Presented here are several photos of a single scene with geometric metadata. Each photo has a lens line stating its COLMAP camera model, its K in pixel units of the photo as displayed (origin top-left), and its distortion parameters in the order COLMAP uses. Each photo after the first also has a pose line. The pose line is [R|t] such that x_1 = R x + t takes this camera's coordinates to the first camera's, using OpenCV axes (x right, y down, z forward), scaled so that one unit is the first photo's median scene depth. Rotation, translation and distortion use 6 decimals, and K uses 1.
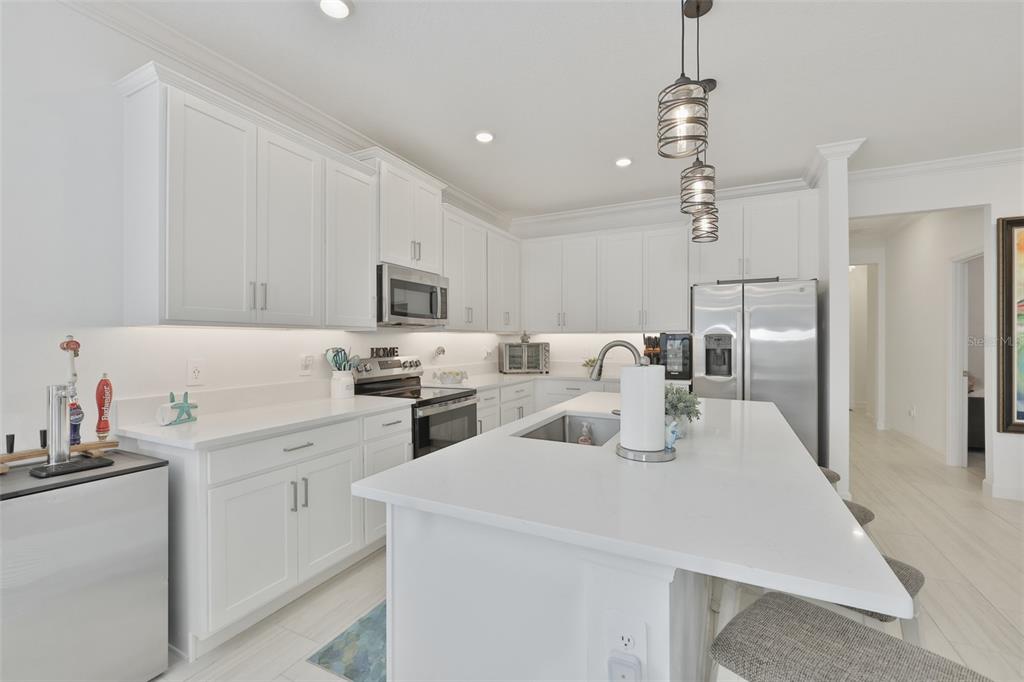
lens RADIAL K [[431.3, 0, 508.7], [0, 431.3, 339.1], [0, 0, 1]] dist [-0.002739, 0.000069]
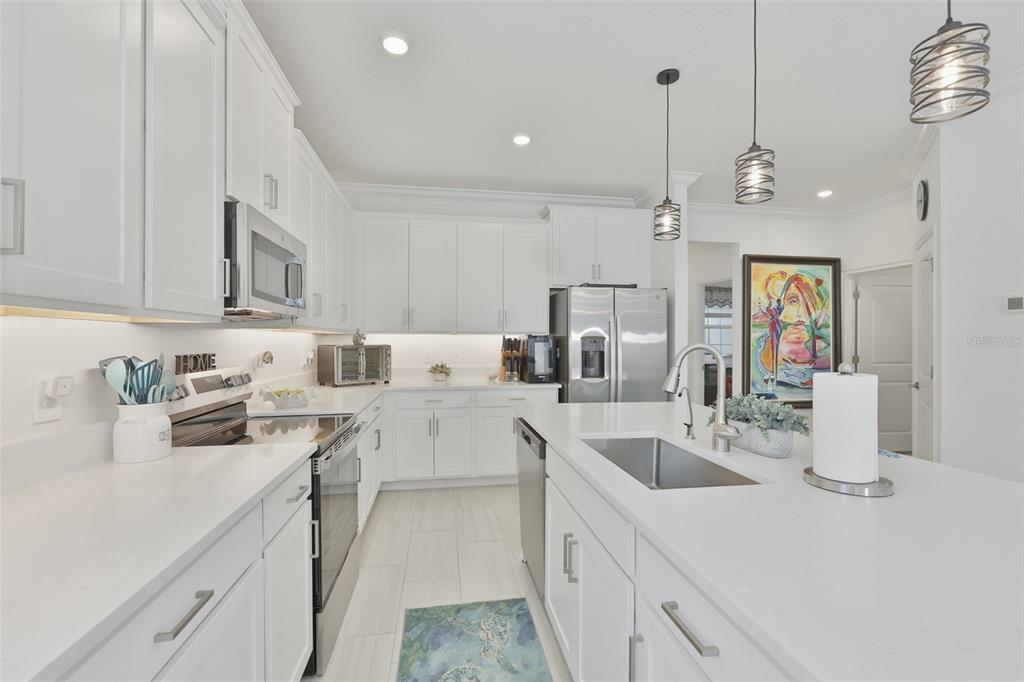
lens RADIAL K [[438.9, 0, 513.7], [0, 438.9, 345.5], [0, 0, 1]] dist [0.002819, 0.000233]
pose [[0.812717, -0.001518, 0.582657, -0.268371], [-0.004671, 0.999947, 0.009120, 0.001063], [-0.582640, -0.010134, 0.812667, 0.276515]]
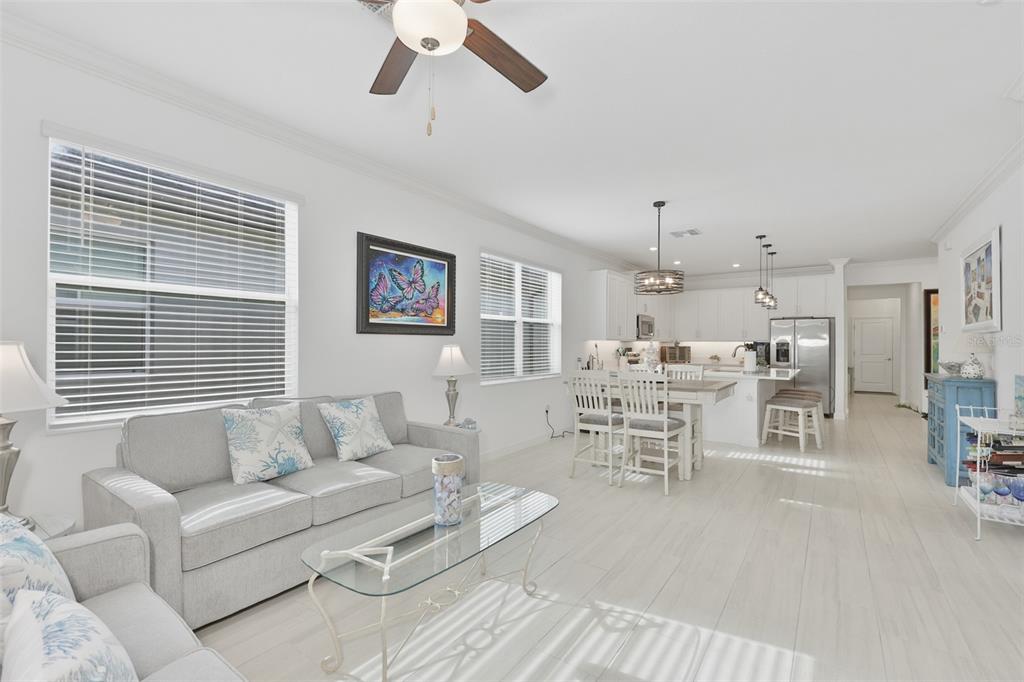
lens RADIAL K [[438.9, 0, 513.7], [0, 438.9, 345.5], [0, 0, 1]] dist [0.002819, 0.000233]
pose [[0.986801, 0.006645, -0.161804, -0.493233], [-0.005998, 0.999972, 0.004488, 0.000578], [0.161829, -0.003459, 0.986813, -1.408487]]
